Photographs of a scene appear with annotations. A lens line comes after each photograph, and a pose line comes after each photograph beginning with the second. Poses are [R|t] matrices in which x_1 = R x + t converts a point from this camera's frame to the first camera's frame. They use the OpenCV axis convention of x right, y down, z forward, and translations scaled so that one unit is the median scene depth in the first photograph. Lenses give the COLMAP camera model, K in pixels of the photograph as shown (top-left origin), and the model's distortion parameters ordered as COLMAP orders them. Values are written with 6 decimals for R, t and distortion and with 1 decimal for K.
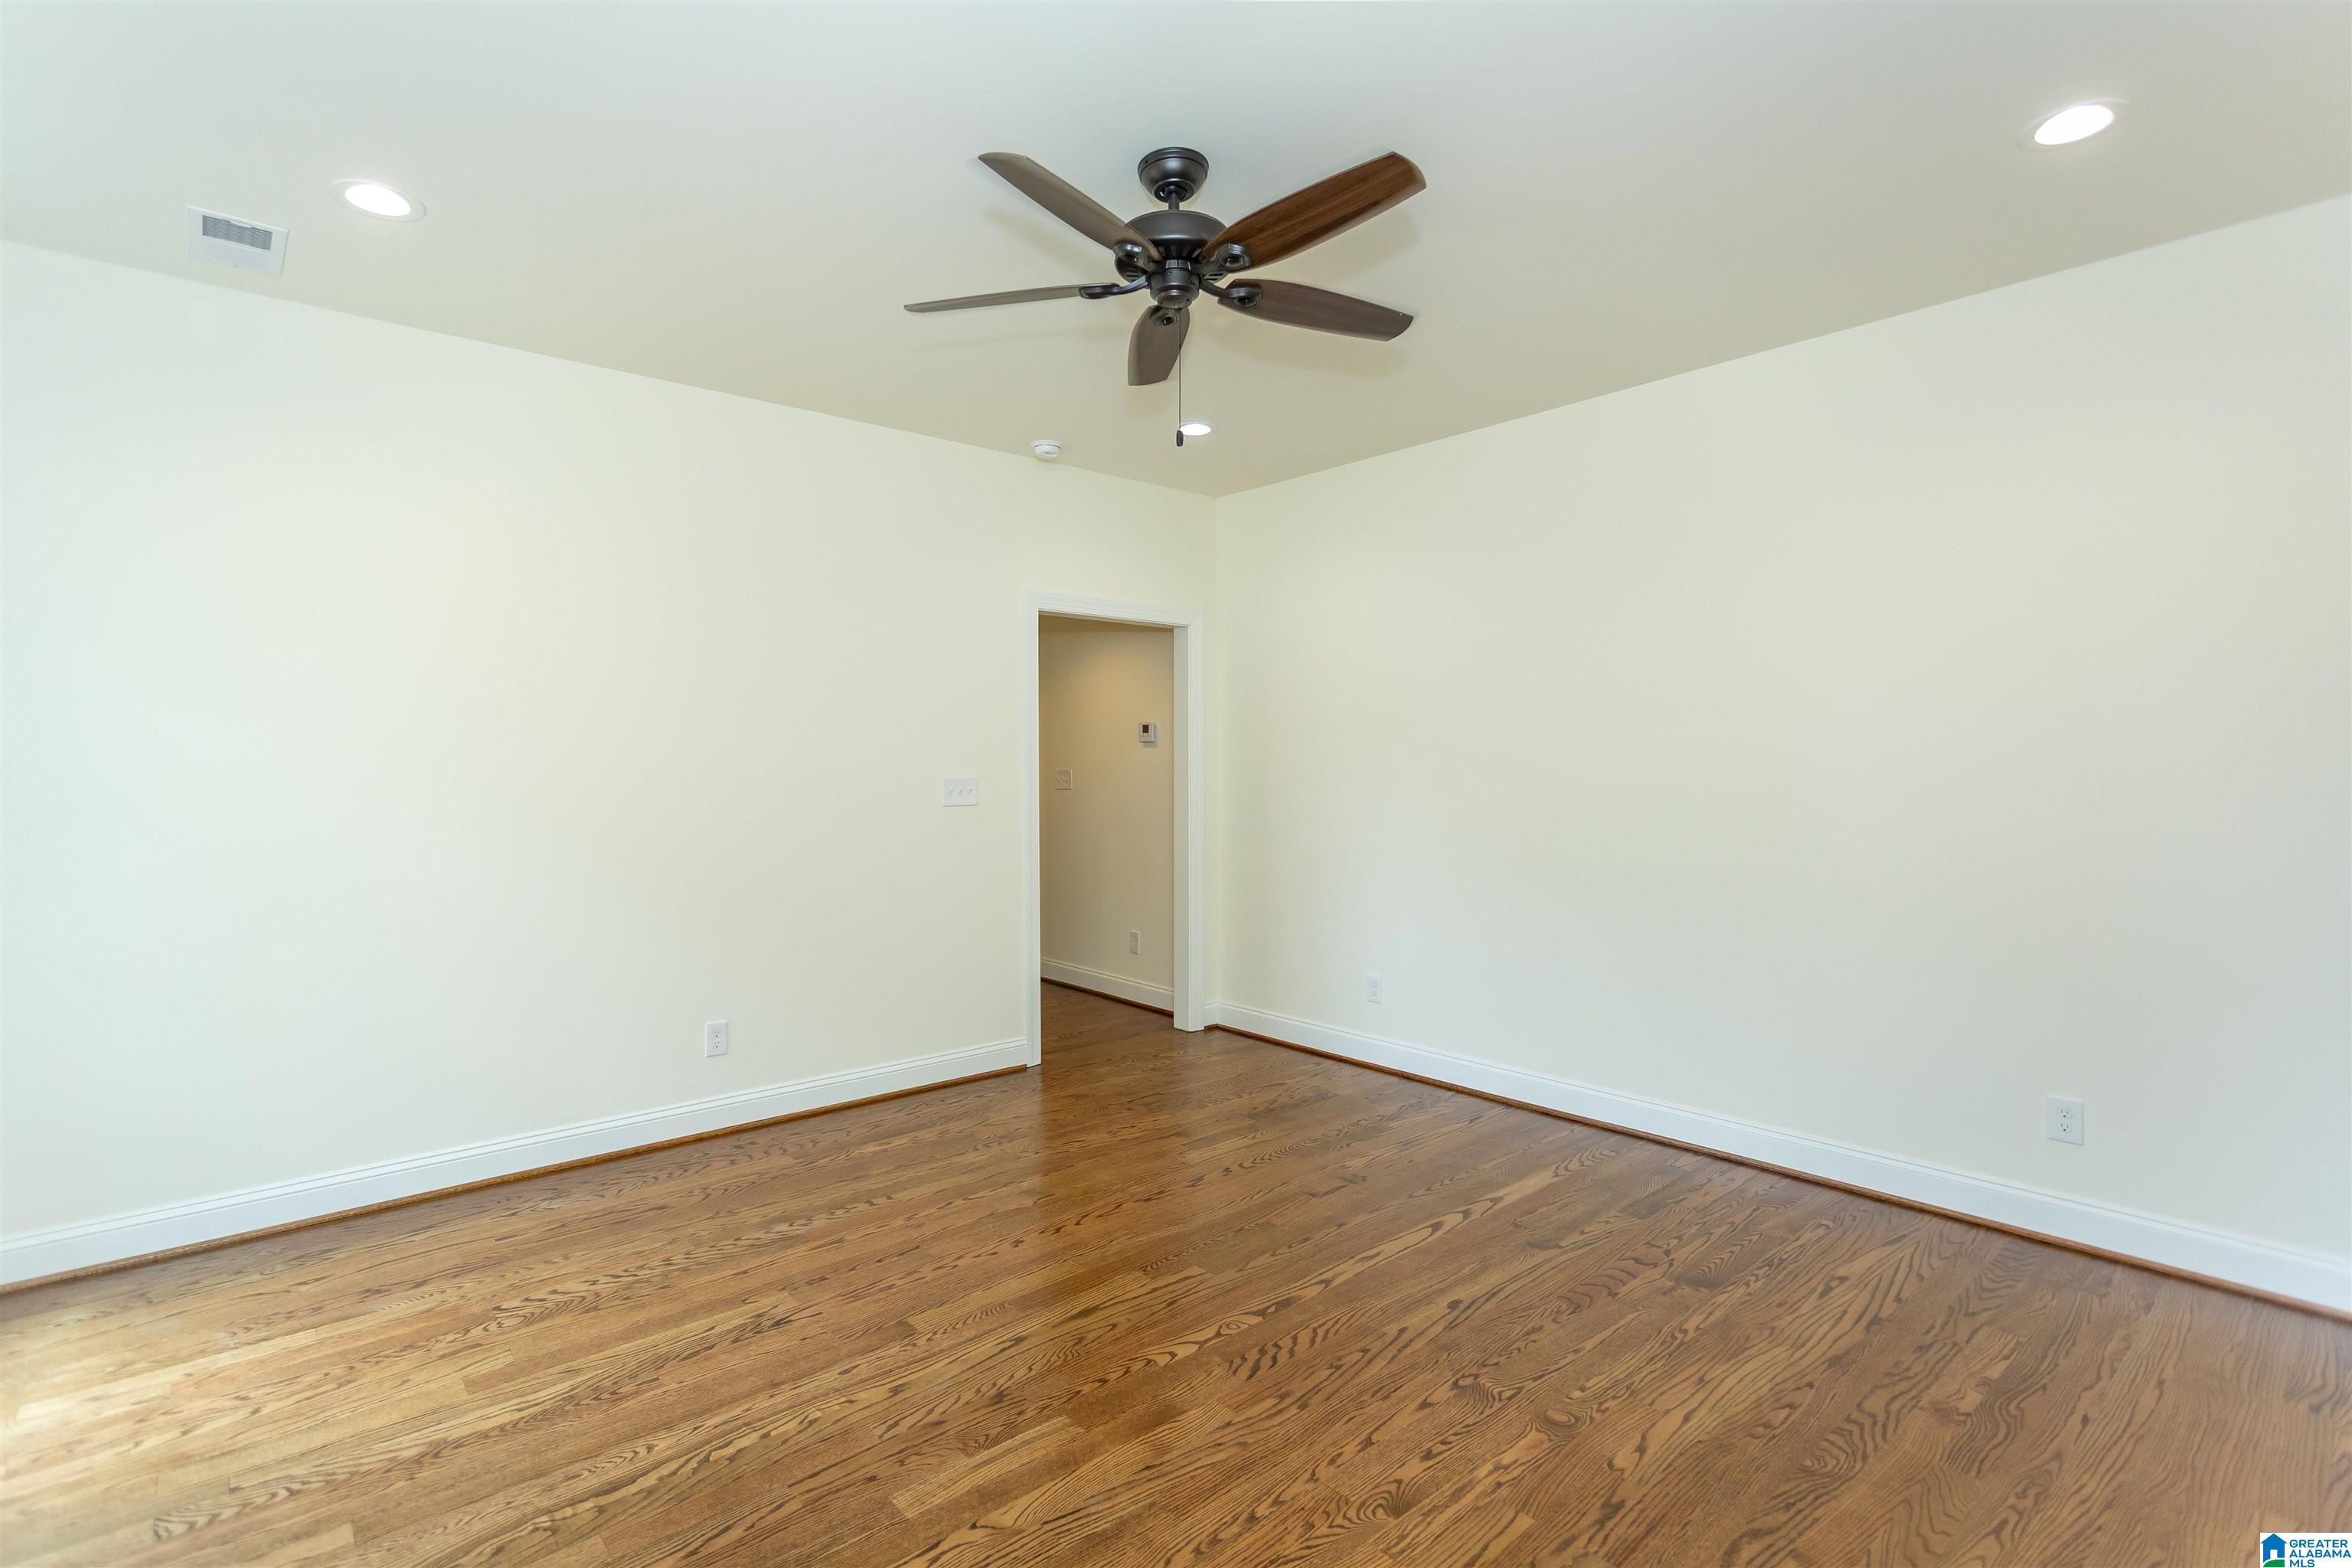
lens RADIAL K [[1110.2, 0, 1173.8], [0, 1110.2, 770.9], [0, 0, 1]] dist [0.001758, 0.000468]
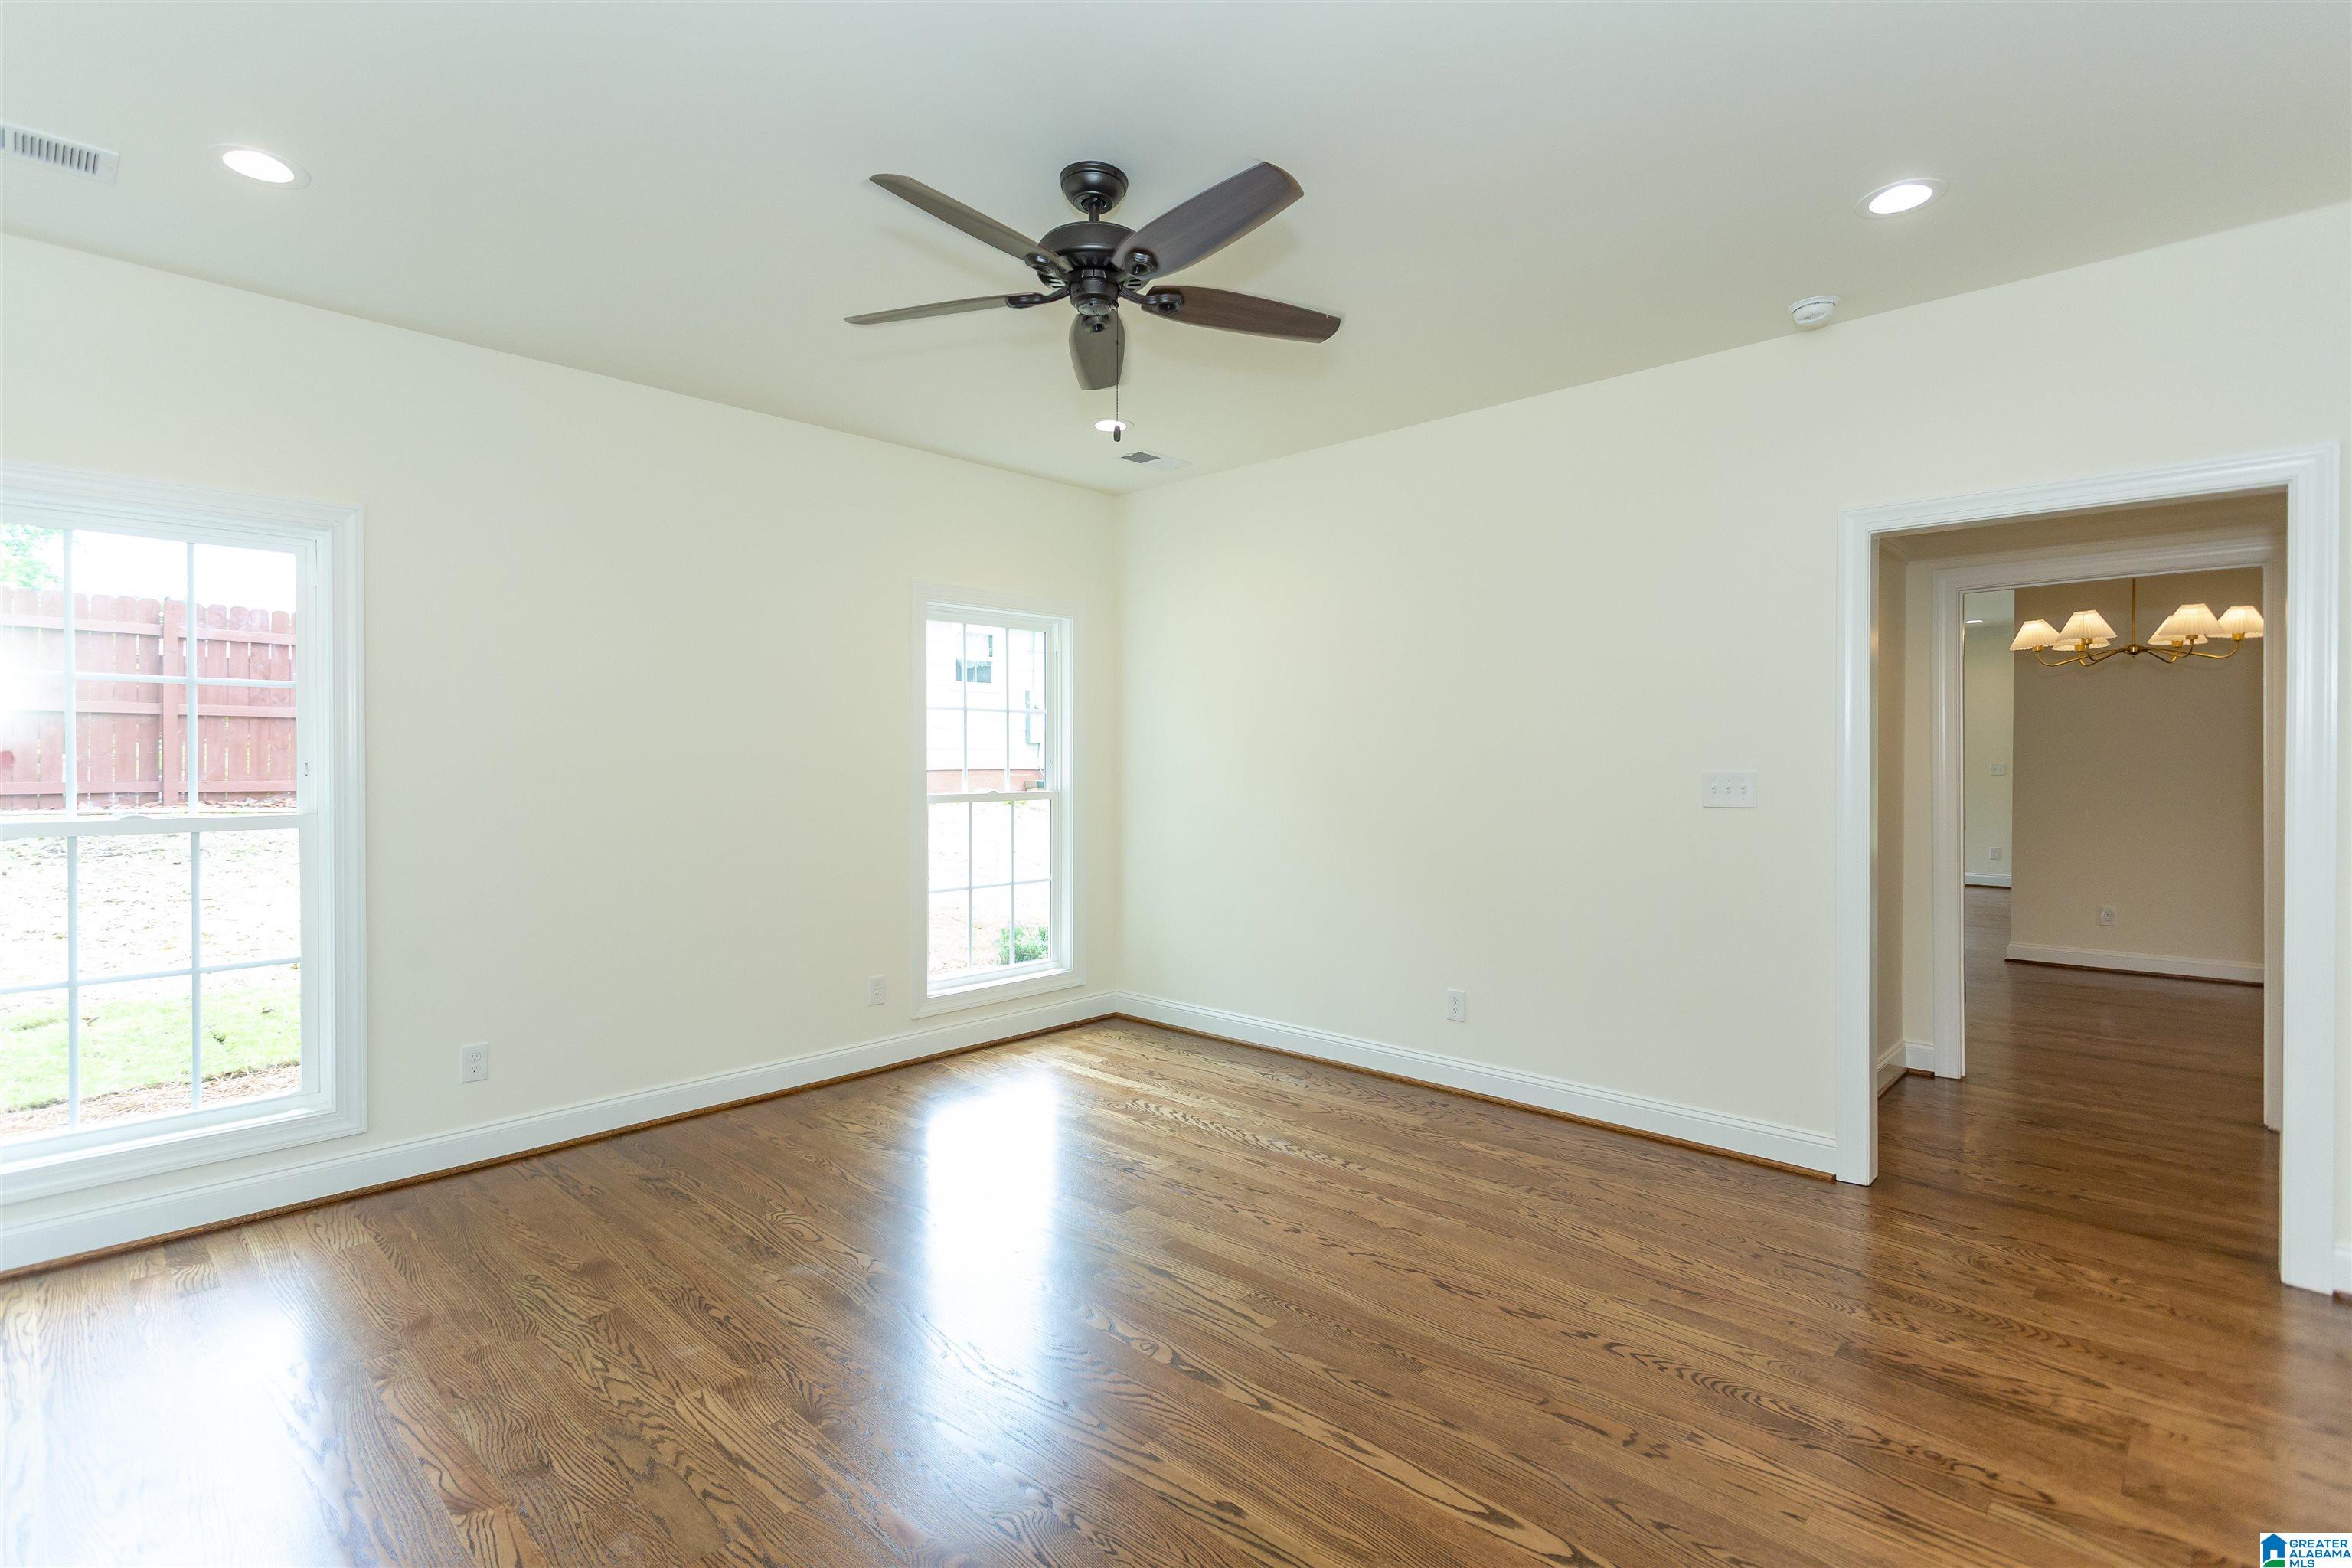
lens RADIAL K [[1114.7, 0, 1156.1], [0, 1114.7, 770.9], [0, 0, 1]] dist [0.003931, 0.001121]
pose [[0.083529, 0.013167, -0.996418, 0.856857], [-0.005473, 0.999904, 0.012754, -0.004108], [0.996490, 0.004388, 0.083593, 0.793578]]
